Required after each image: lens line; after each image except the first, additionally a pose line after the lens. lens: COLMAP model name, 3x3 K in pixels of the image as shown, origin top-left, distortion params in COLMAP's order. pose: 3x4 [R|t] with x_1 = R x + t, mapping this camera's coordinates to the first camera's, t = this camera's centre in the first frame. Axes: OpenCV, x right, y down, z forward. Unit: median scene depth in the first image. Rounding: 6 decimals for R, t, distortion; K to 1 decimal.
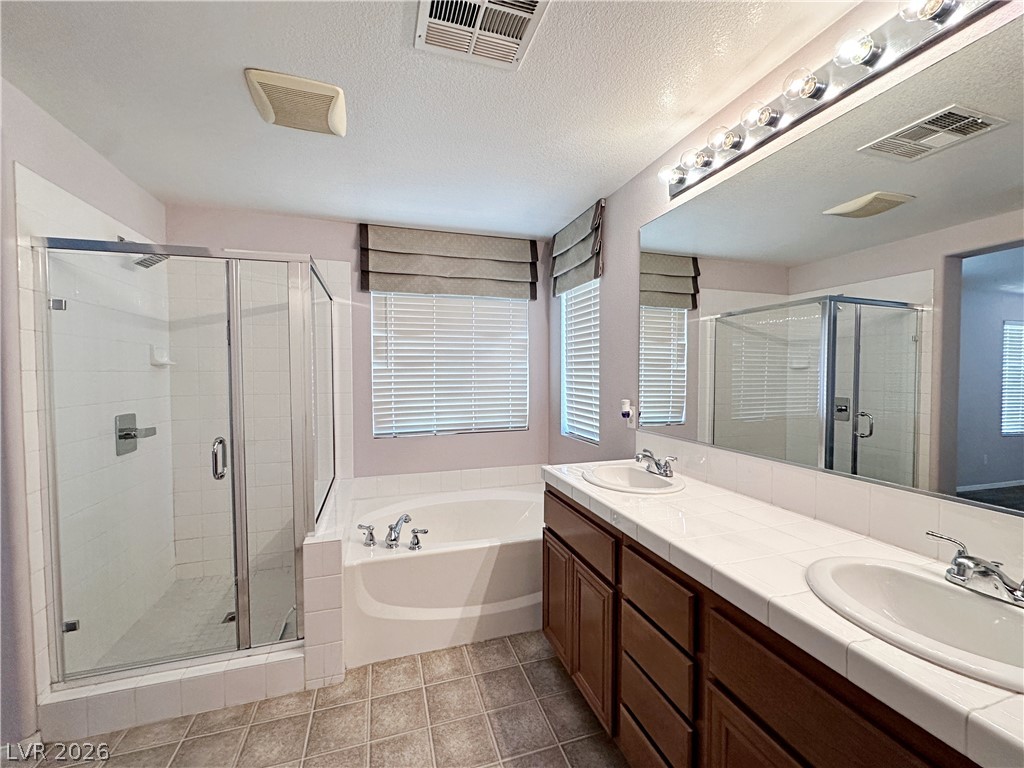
lens RADIAL K [[418.5, 0, 511.5], [0, 418.5, 384.9], [0, 0, 1]] dist [-0.004692, -0.000003]
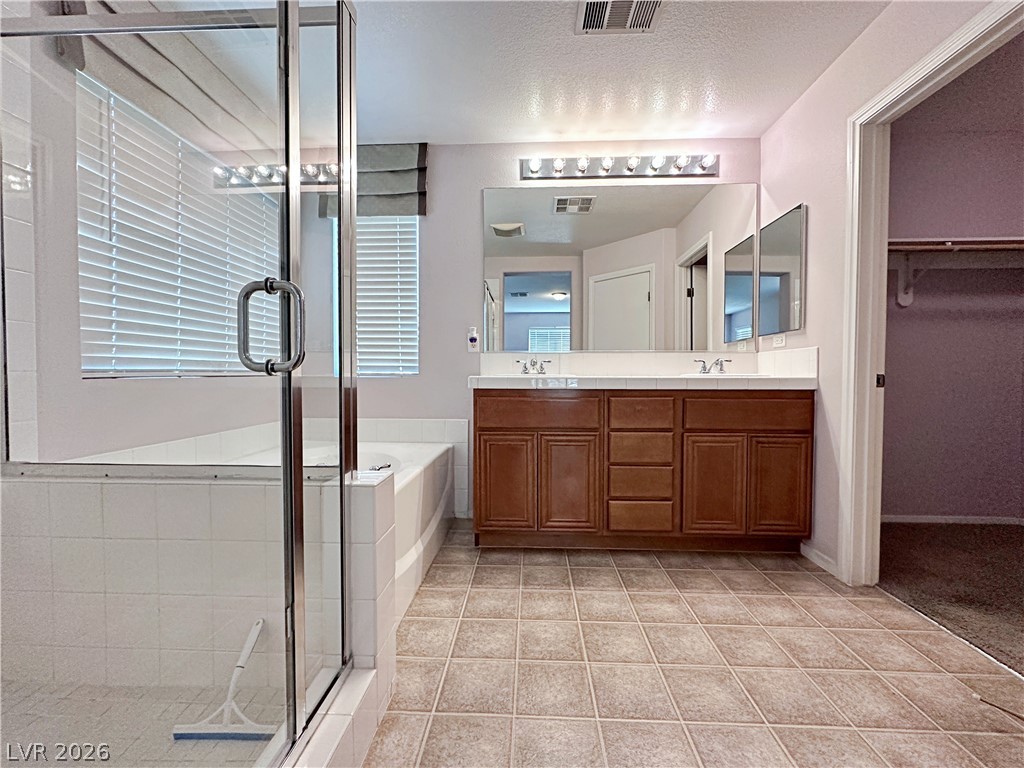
lens RADIAL K [[418.5, 0, 511.5], [0, 418.5, 384.9], [0, 0, 1]] dist [-0.004692, -0.000003]
pose [[0.347470, -0.019915, 0.937479, -0.947983], [0.027028, 0.999572, 0.011217, 0.221703], [-0.937301, 0.021441, 0.347860, 0.569402]]
